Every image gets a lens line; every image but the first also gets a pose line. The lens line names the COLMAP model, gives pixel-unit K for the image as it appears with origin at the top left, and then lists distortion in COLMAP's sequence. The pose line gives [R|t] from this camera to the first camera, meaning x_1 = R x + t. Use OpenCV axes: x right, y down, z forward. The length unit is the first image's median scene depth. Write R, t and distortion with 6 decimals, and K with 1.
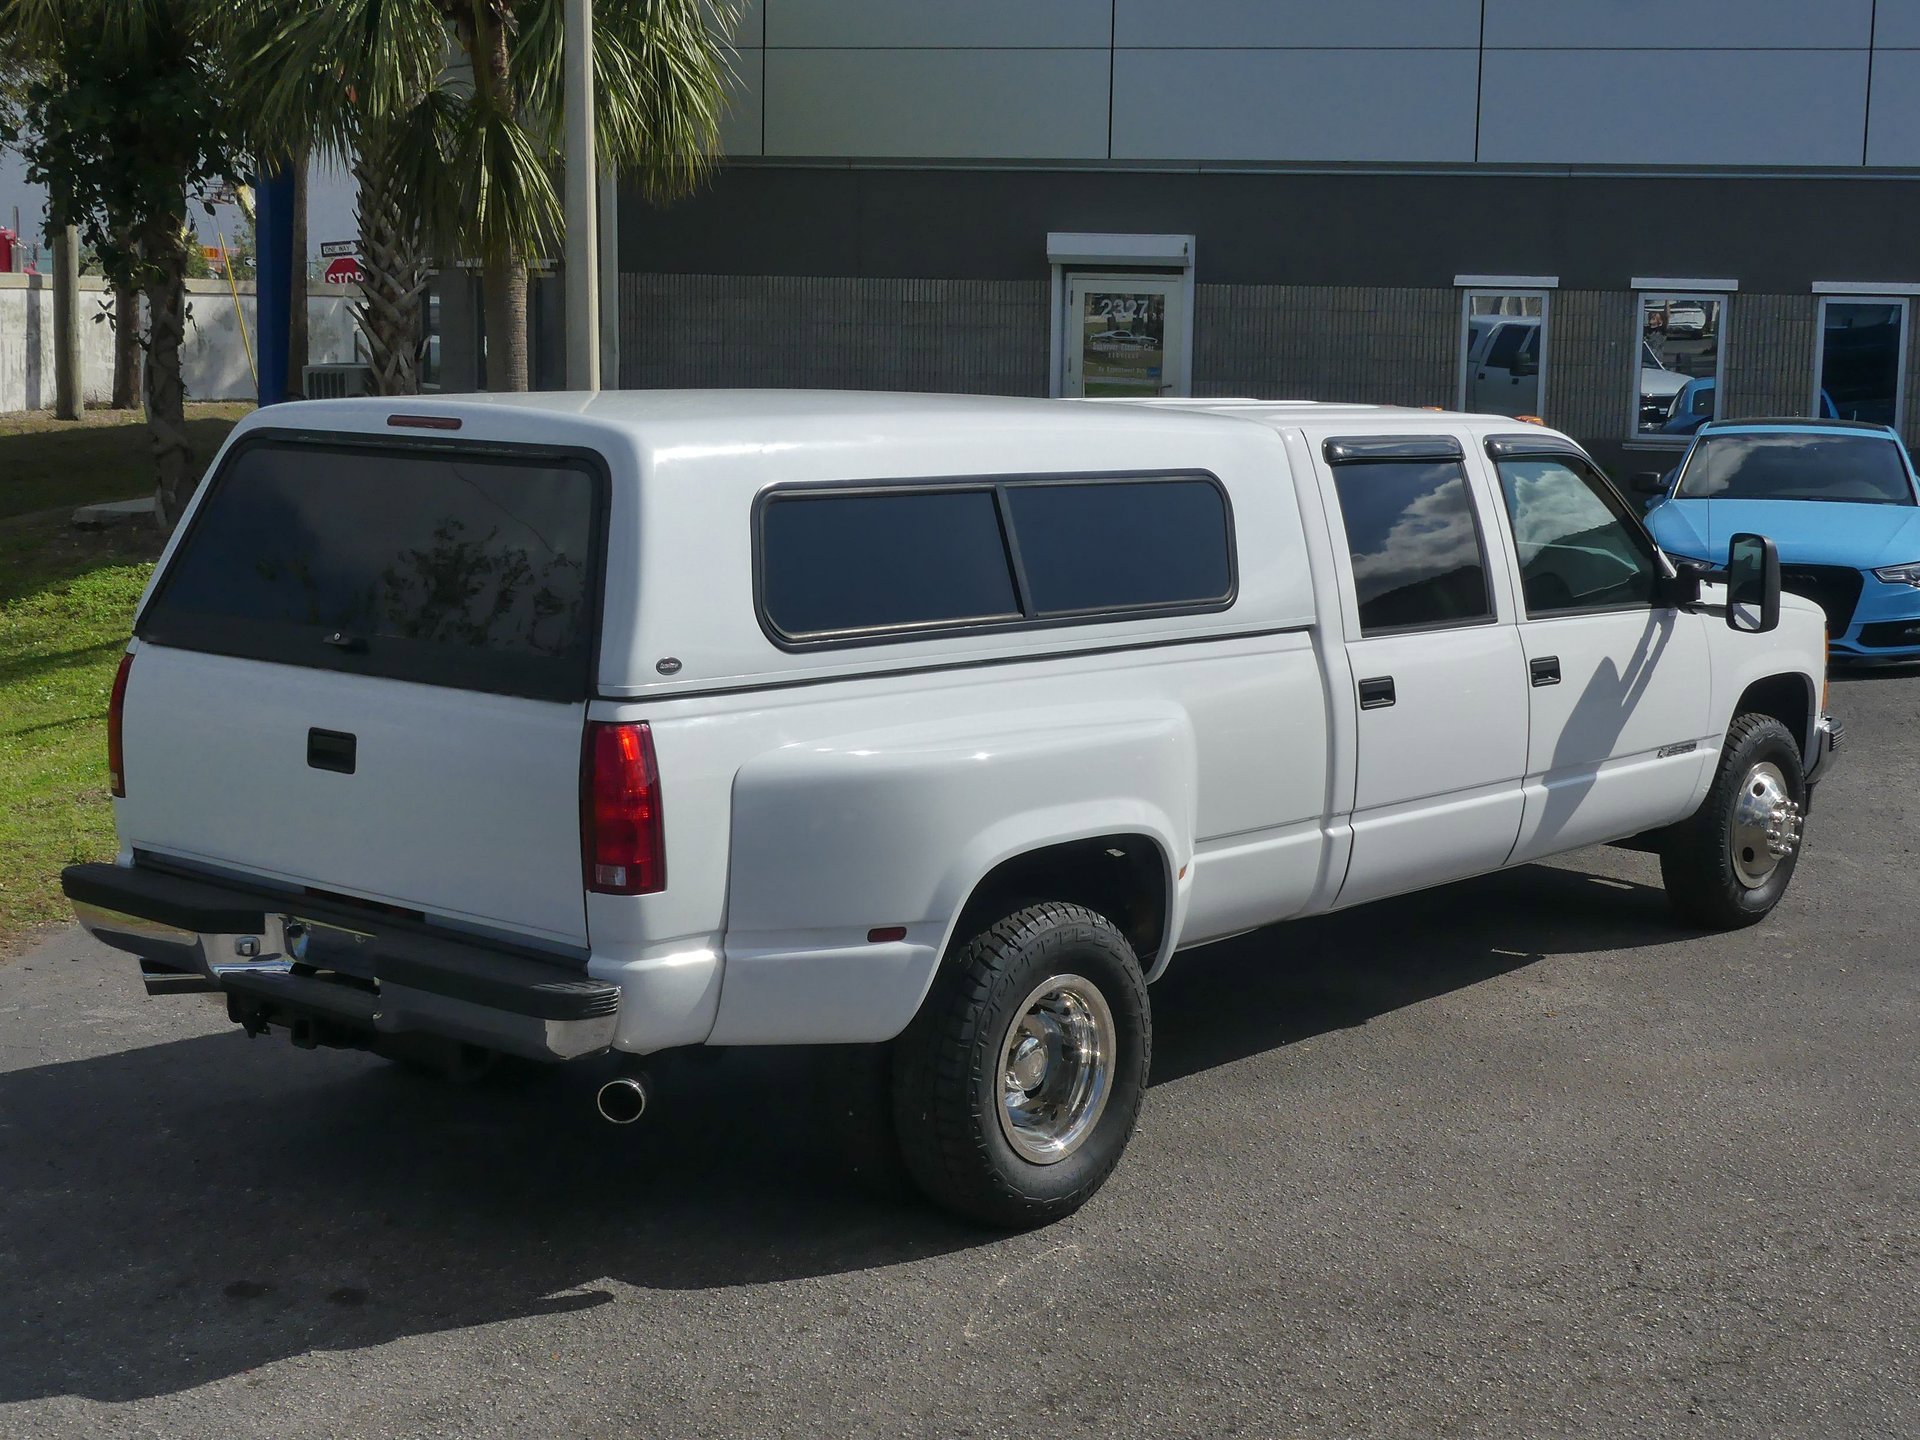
lens RADIAL K [[2912.9, 0, 951.3], [0, 2912.9, 724.7], [0, 0, 1]] dist [-0.037336, 0.000000]
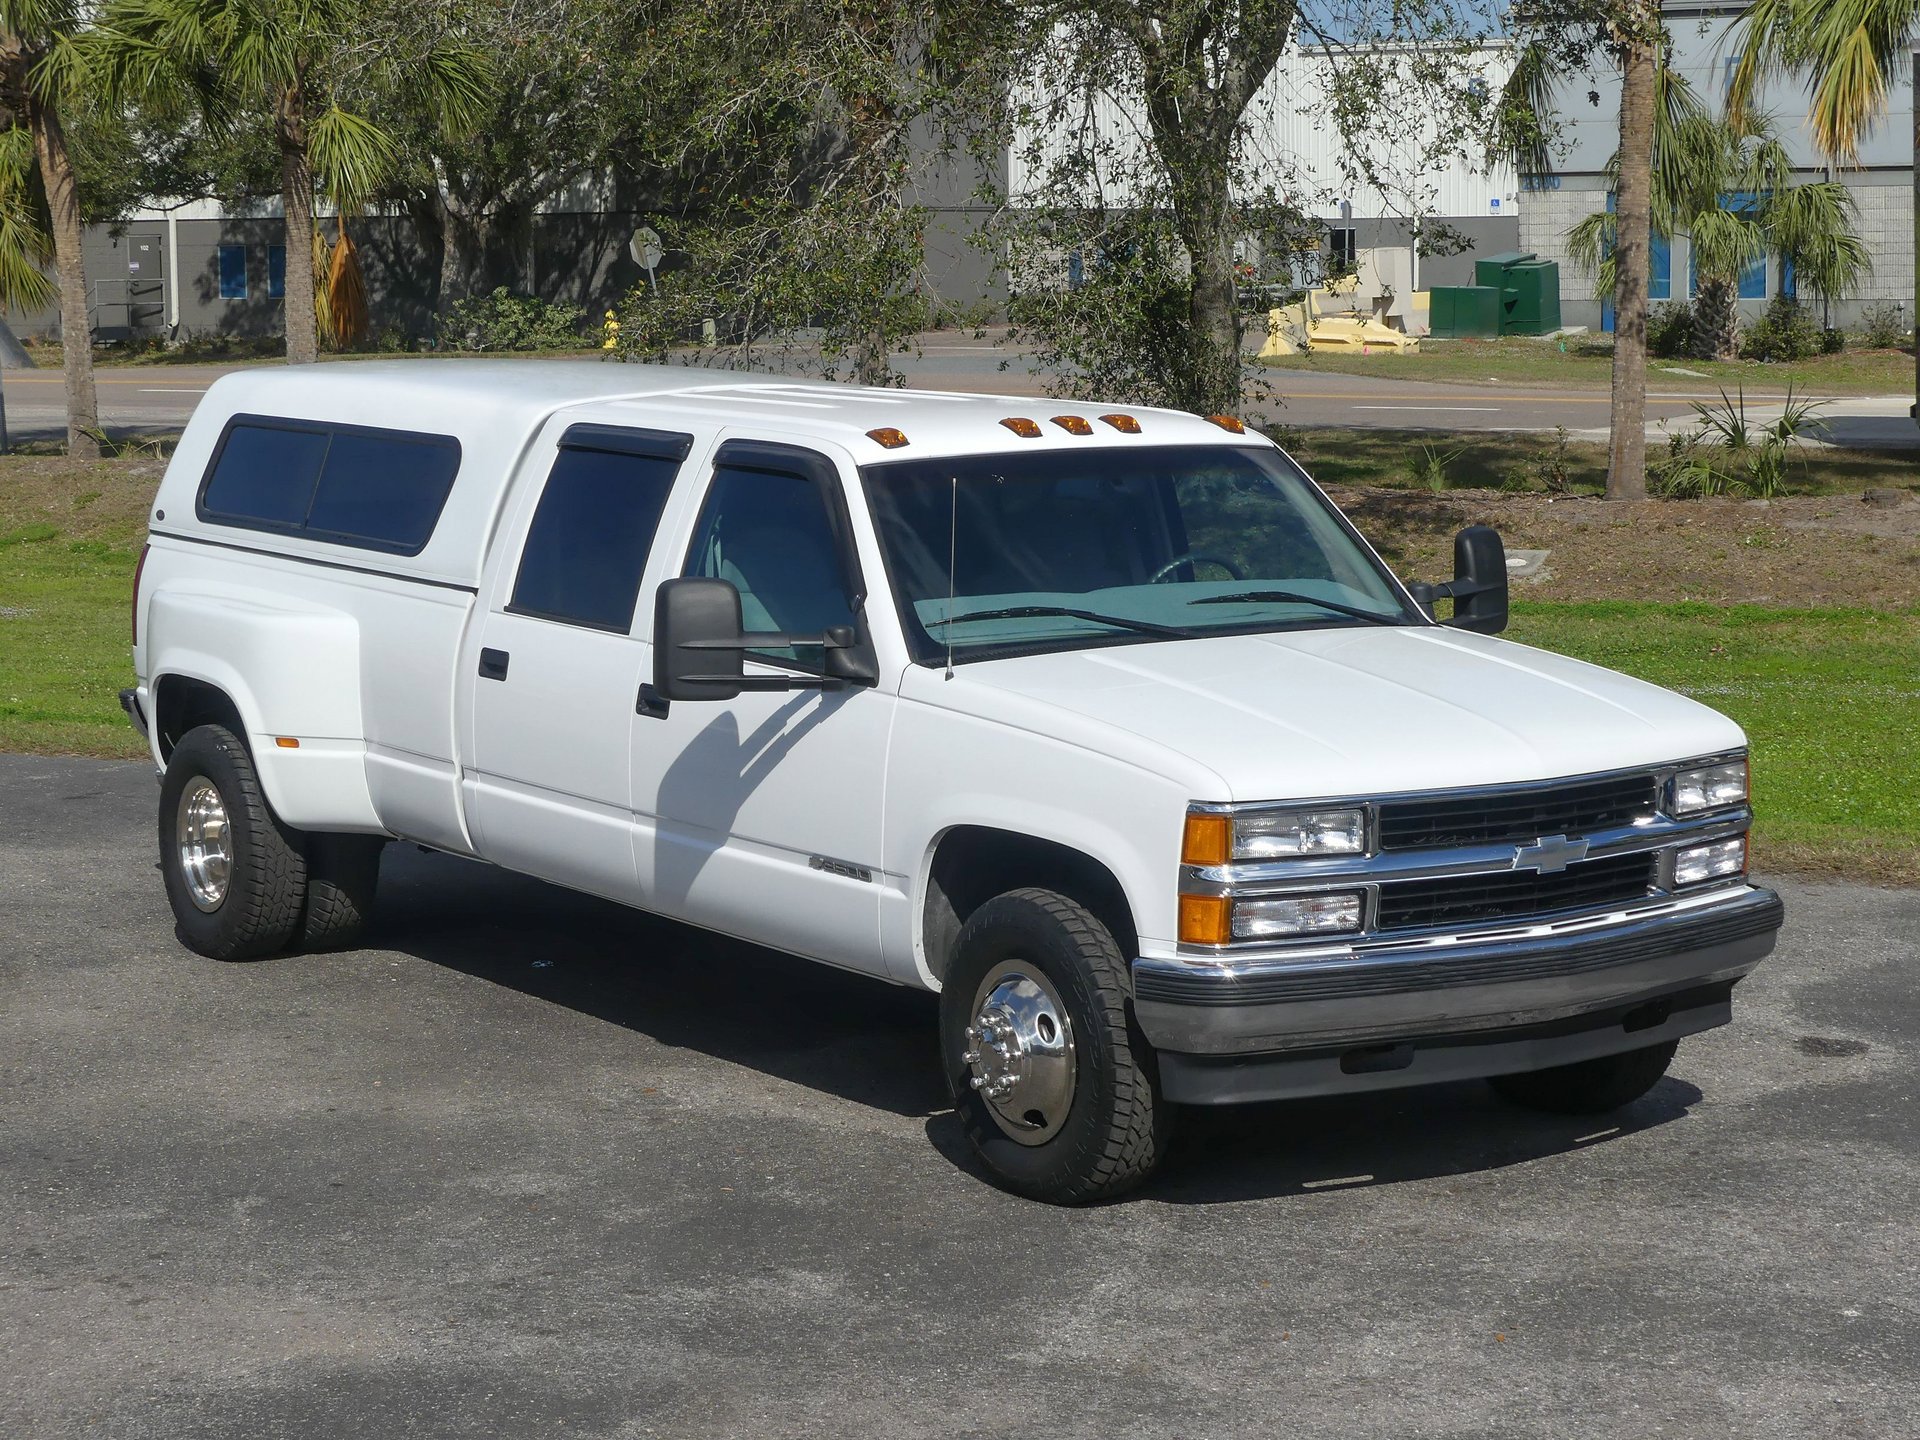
lens RADIAL K [[3910.6, 0, 968.9], [0, 3910.6, 693.0], [0, 0, 1]] dist [-0.027563, 0.000000]
pose [[-0.265034, 0.101423, -0.958890, 1.428093], [-0.129435, 0.981710, 0.139612, -0.216096], [0.955512, 0.161116, -0.247059, 1.489955]]
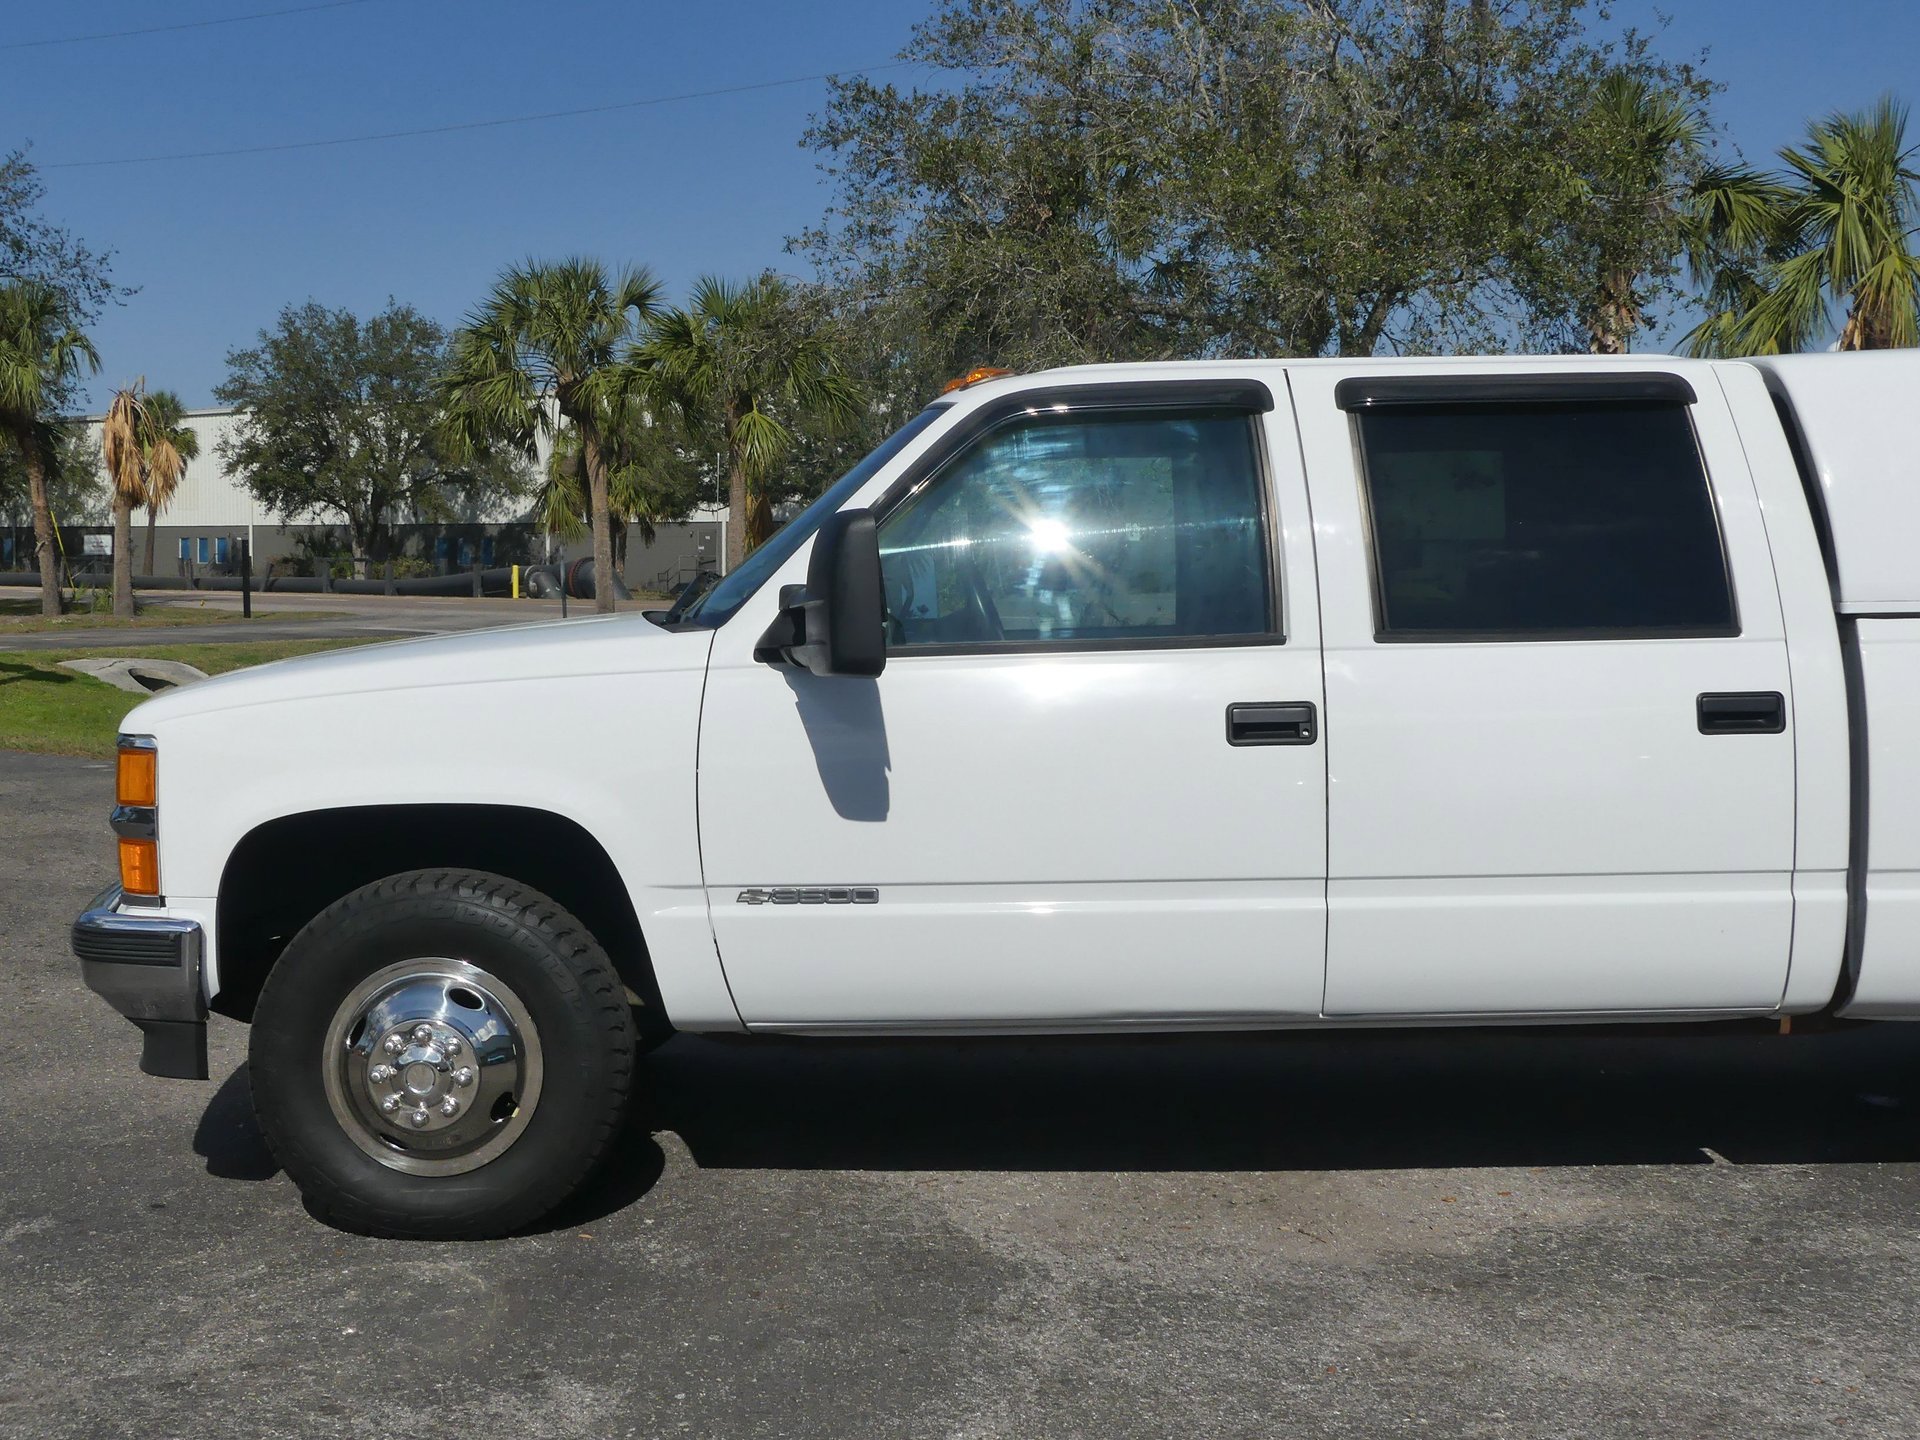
lens RADIAL K [[2201.3, 0, 971.7], [0, 2201.3, 704.2], [0, 0, 1]] dist [-0.019175, 0.000000]
pose [[-0.364186, 0.045726, -0.930203, 0.825885], [-0.143153, 0.984176, 0.104425, -0.103999], [0.920258, 0.171192, -0.351877, 1.419453]]
